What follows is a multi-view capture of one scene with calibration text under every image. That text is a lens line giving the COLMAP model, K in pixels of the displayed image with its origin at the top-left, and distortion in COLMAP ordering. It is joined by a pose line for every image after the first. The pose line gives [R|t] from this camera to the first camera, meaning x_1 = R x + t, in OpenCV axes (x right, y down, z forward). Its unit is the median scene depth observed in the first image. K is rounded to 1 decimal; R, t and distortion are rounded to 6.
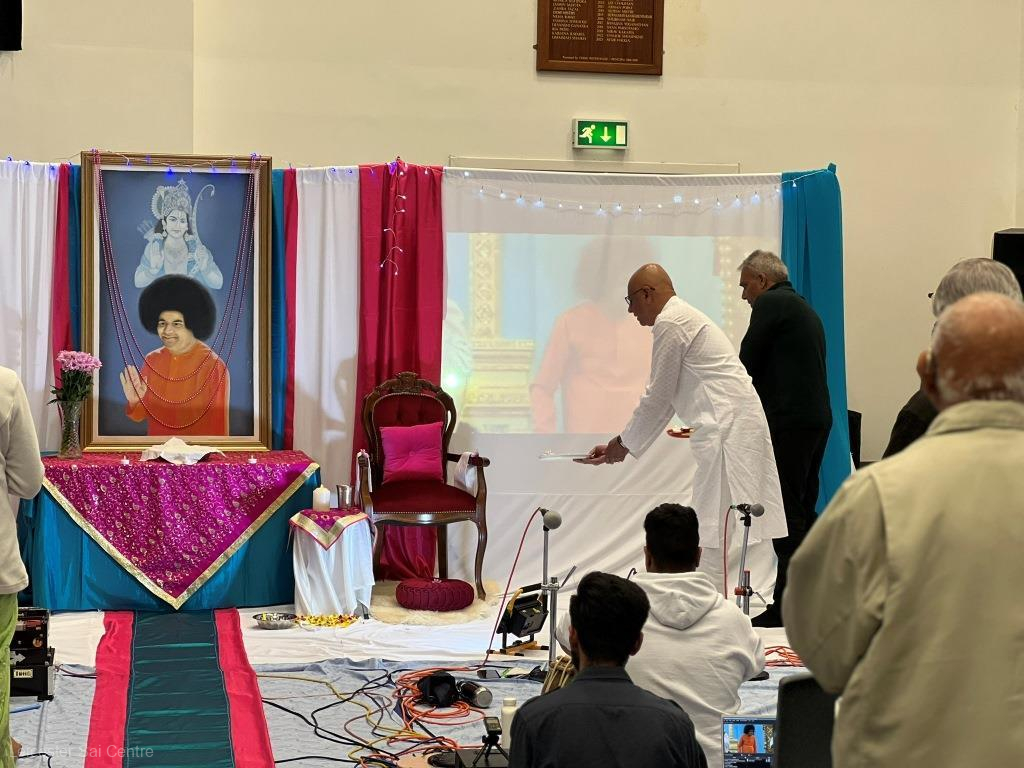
lens RADIAL K [[2203.1, 0, 512.0], [0, 2203.1, 384.0], [0, 0, 1]] dist [-0.078248, 3.658798]
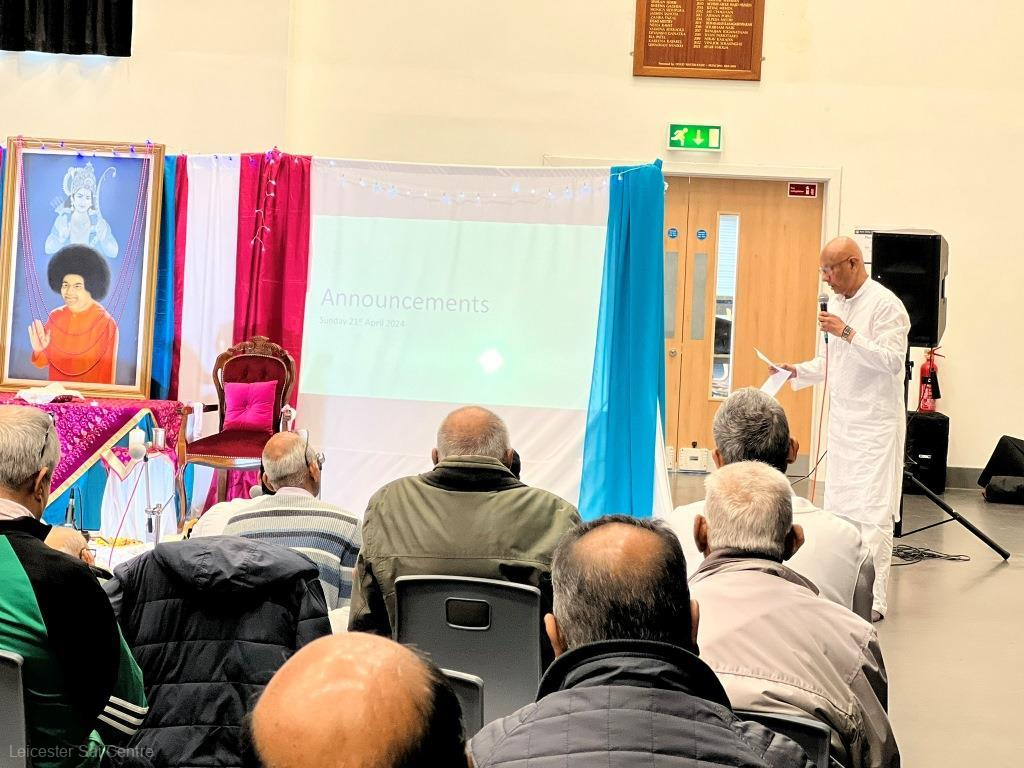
lens RADIAL K [[2203.1, 0, 512.0], [0, 2203.1, 384.0], [0, 0, 1]] dist [-0.078248, 3.658798]
pose [[0.936739, 0.049752, -0.346474, 0.469388], [-0.053161, 0.998586, -0.000334, 0.012577], [0.345967, 0.018732, 0.938060, -0.014823]]
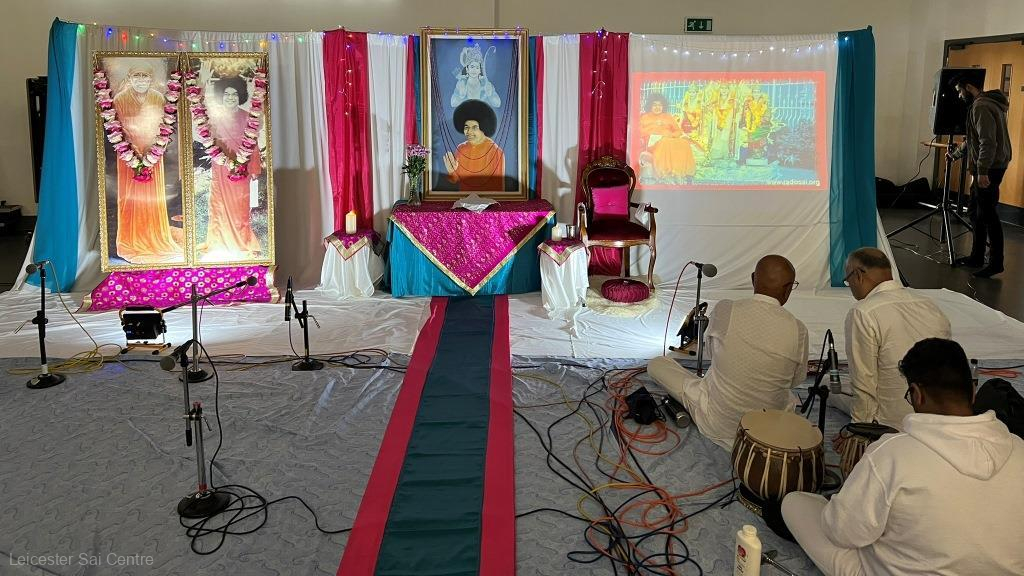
lens RADIAL K [[746.0, 0, 511.9], [0, 746.0, 205.1], [0, 0, 1]] dist [0.061929, -0.000978]
pose [[0.988871, 0.010228, -0.148422, -0.034479], [0.003394, 0.995823, 0.091237, -0.020018], [0.148735, -0.090725, 0.984706, 0.415917]]
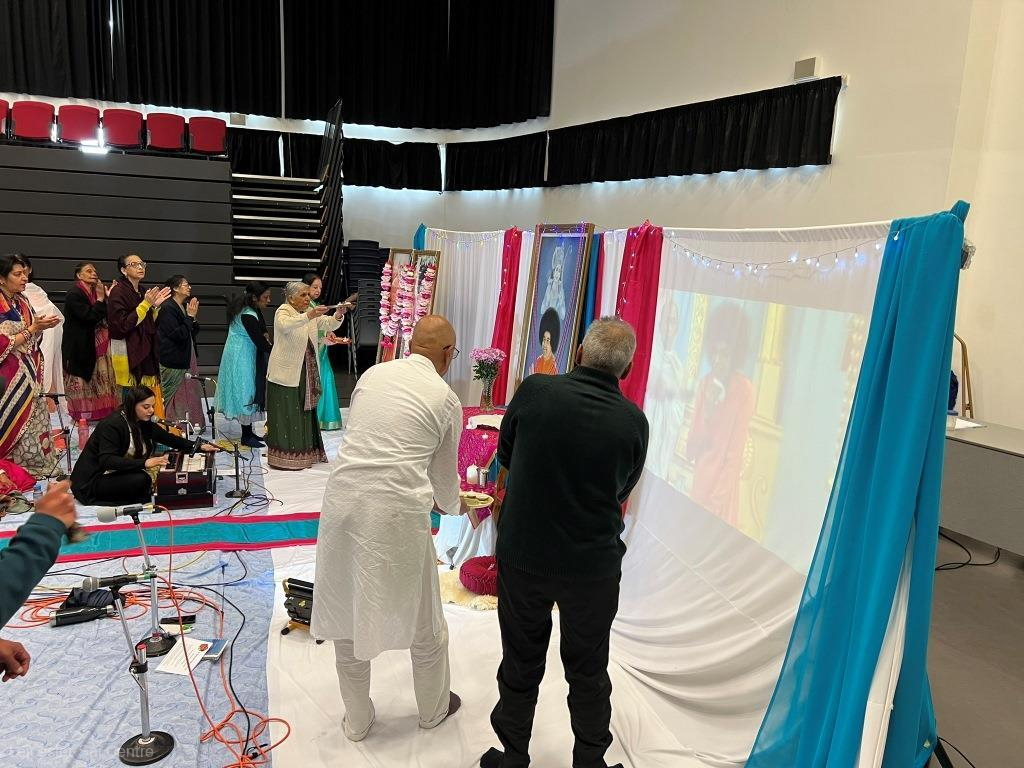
lens RADIAL K [[744.5, 0, 515.2], [0, 744.5, 400.2], [0, 0, 1]] dist [0.062451, -0.094230]
pose [[0.180780, 0.189219, -0.965150, 0.341152], [-0.102425, 0.979605, 0.172868, -0.072757], [0.978176, 0.067604, 0.196473, 0.879688]]
